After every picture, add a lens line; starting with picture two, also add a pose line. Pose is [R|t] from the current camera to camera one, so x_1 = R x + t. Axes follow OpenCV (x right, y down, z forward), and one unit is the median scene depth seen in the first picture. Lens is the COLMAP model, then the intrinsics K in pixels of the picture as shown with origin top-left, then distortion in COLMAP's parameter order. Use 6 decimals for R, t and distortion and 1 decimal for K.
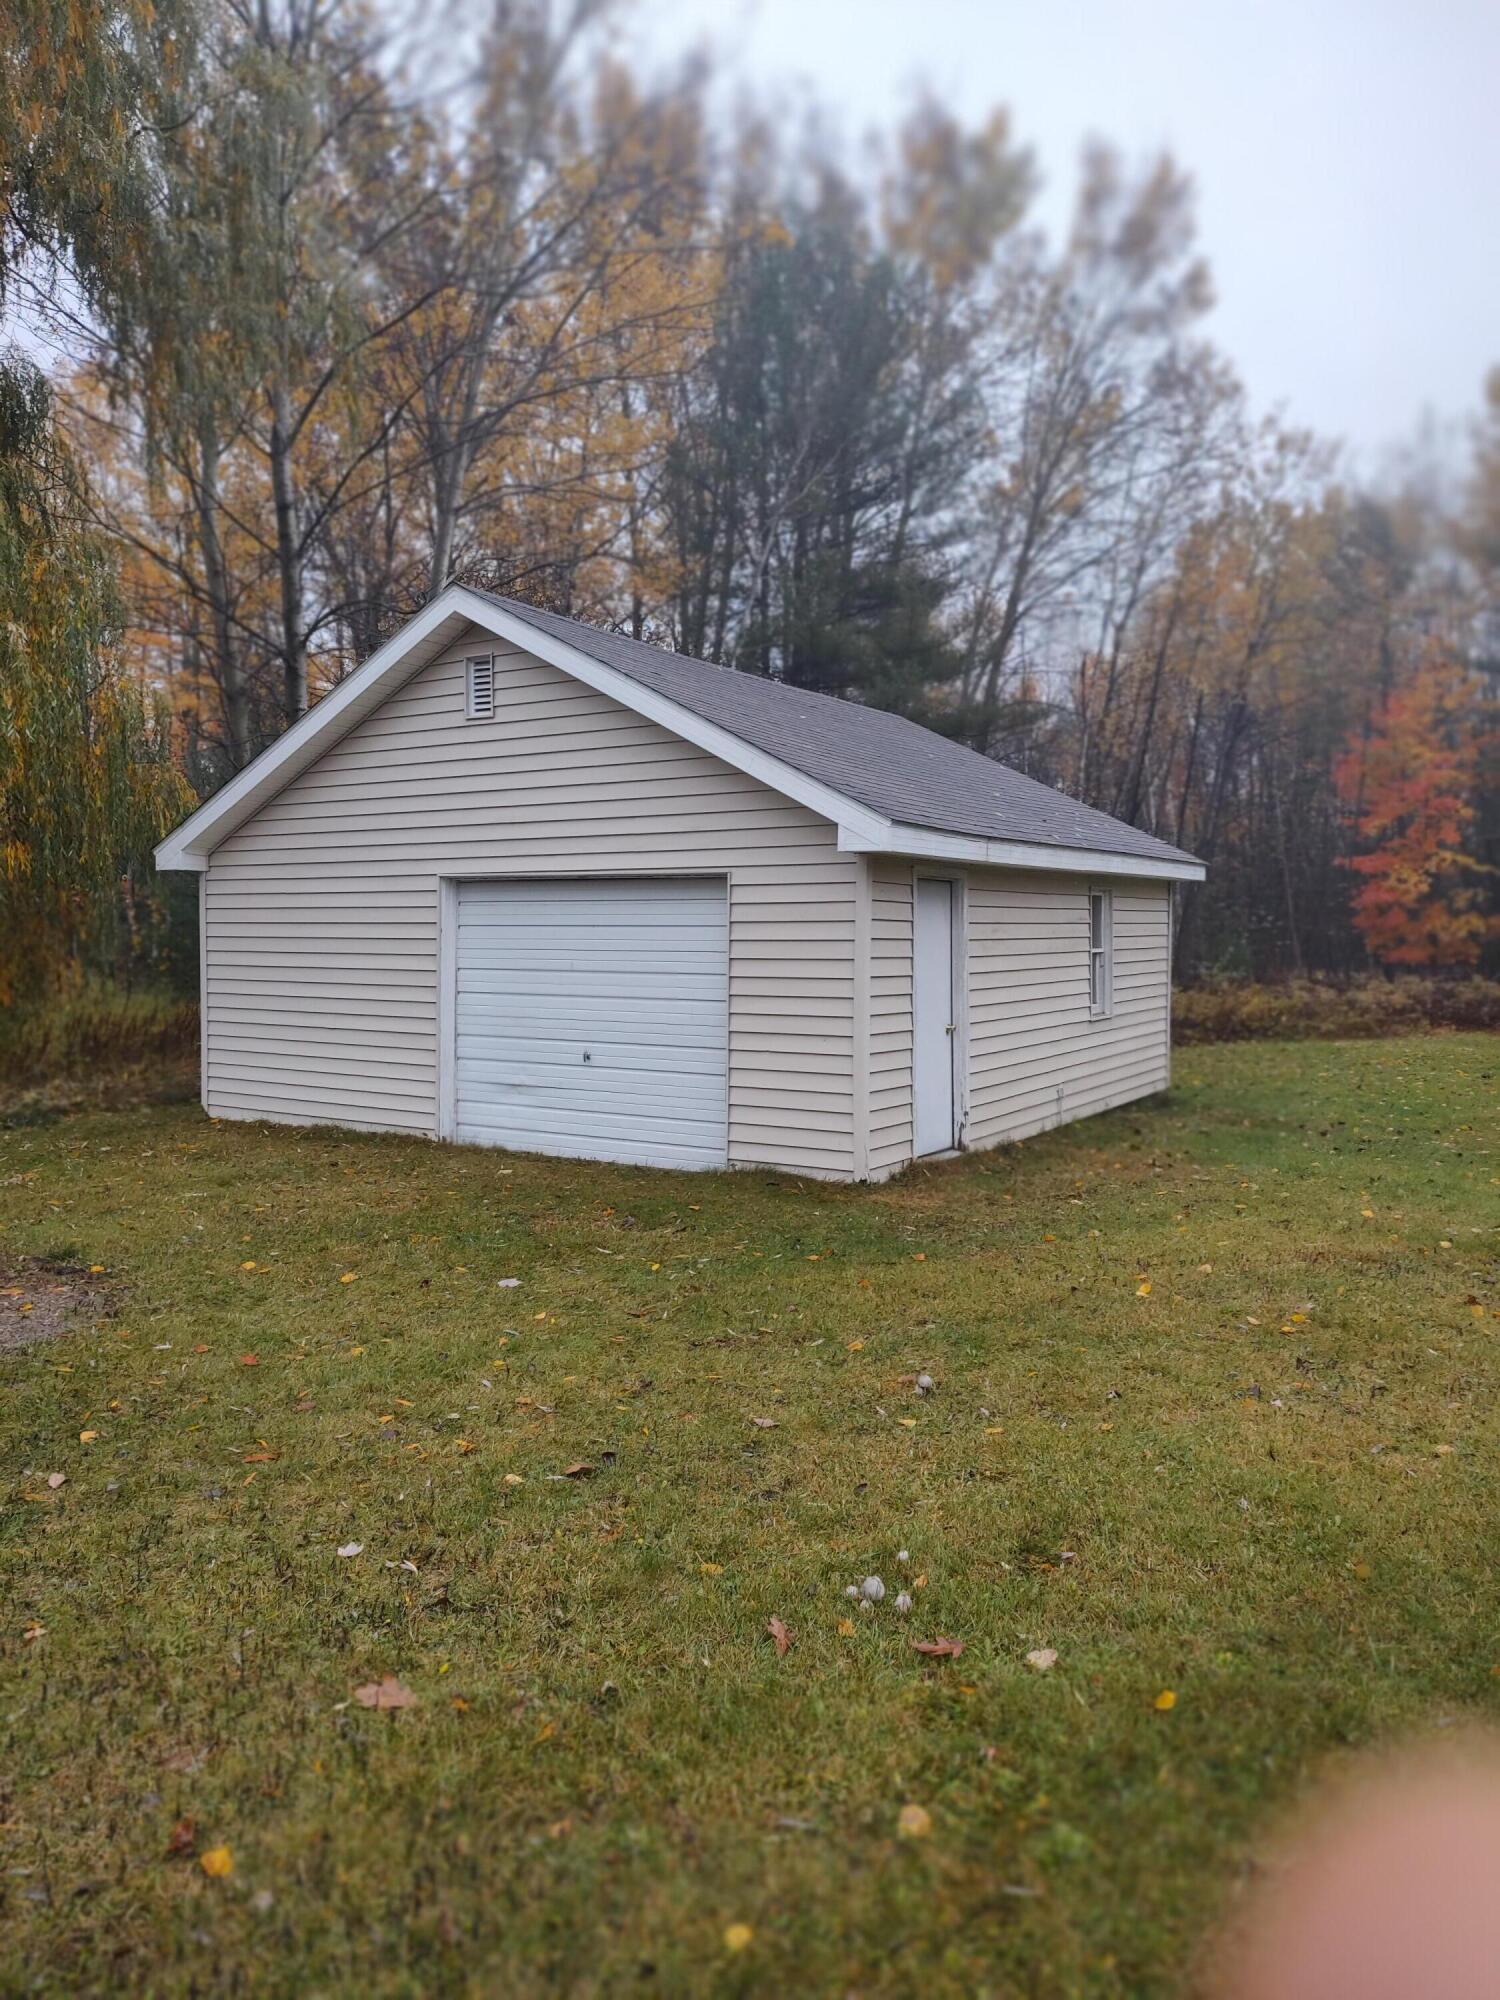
lens RADIAL K [[1384.9, 0, 750.0], [0, 1384.9, 1000.0], [0, 0, 1]] dist [0.050569, 0.004776]
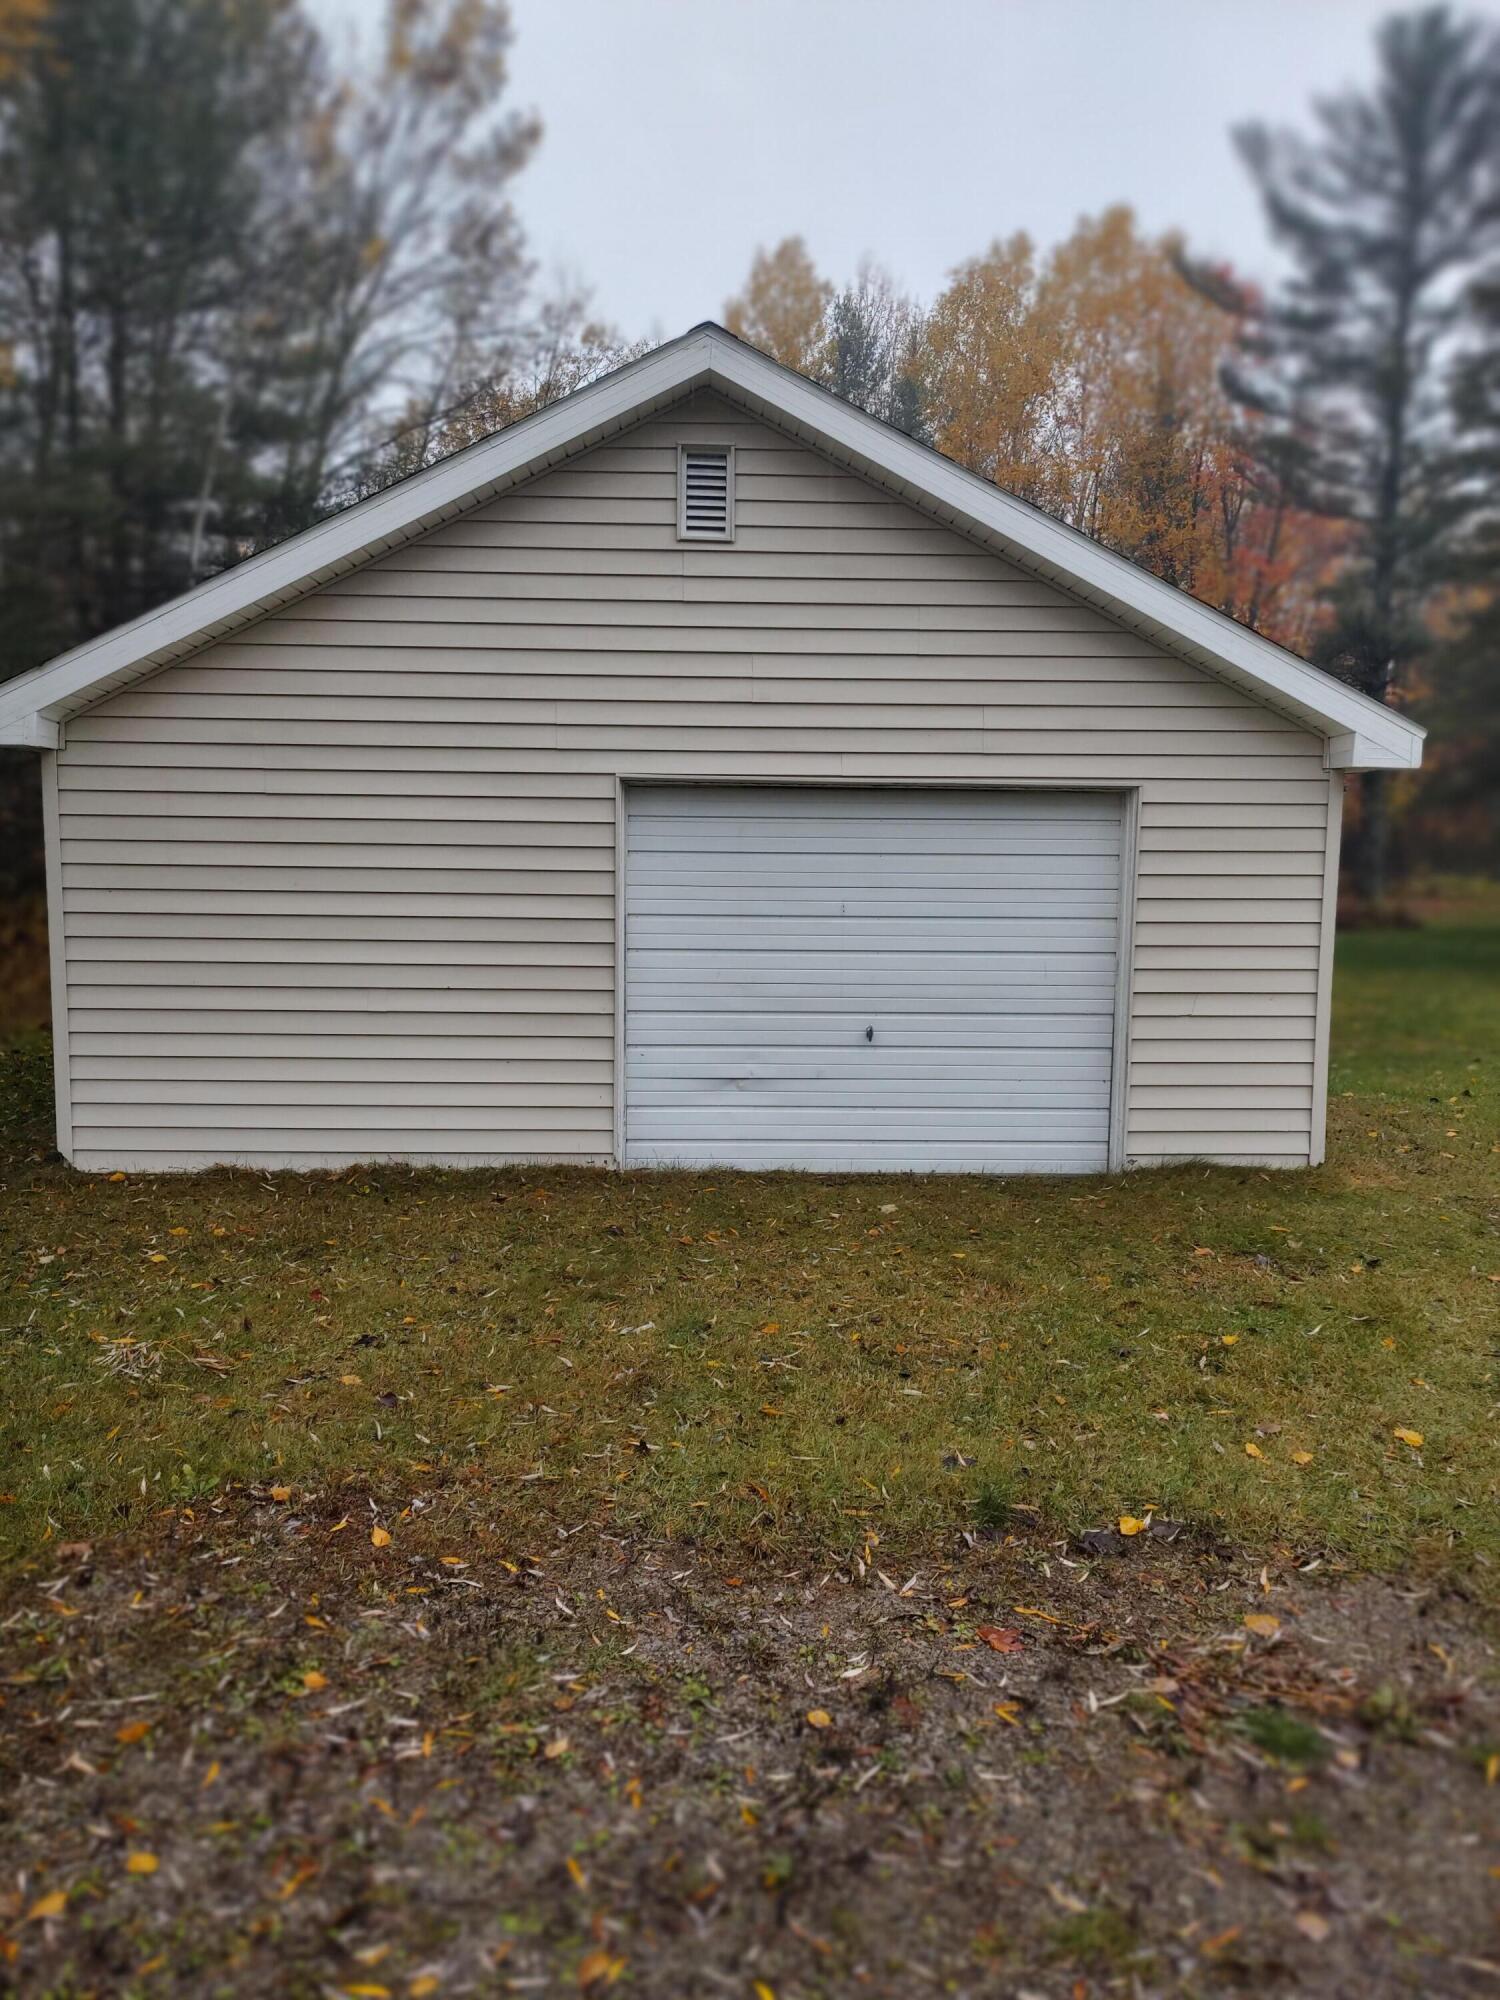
lens RADIAL K [[1414.9, 0, 750.0], [0, 1414.9, 1000.0], [0, 0, 1]] dist [0.059953, -0.004555]
pose [[0.831804, -0.058070, 0.552024, -0.553727], [0.018412, 0.996852, 0.077120, -0.033890], [-0.554764, -0.053984, 0.830254, 0.396718]]
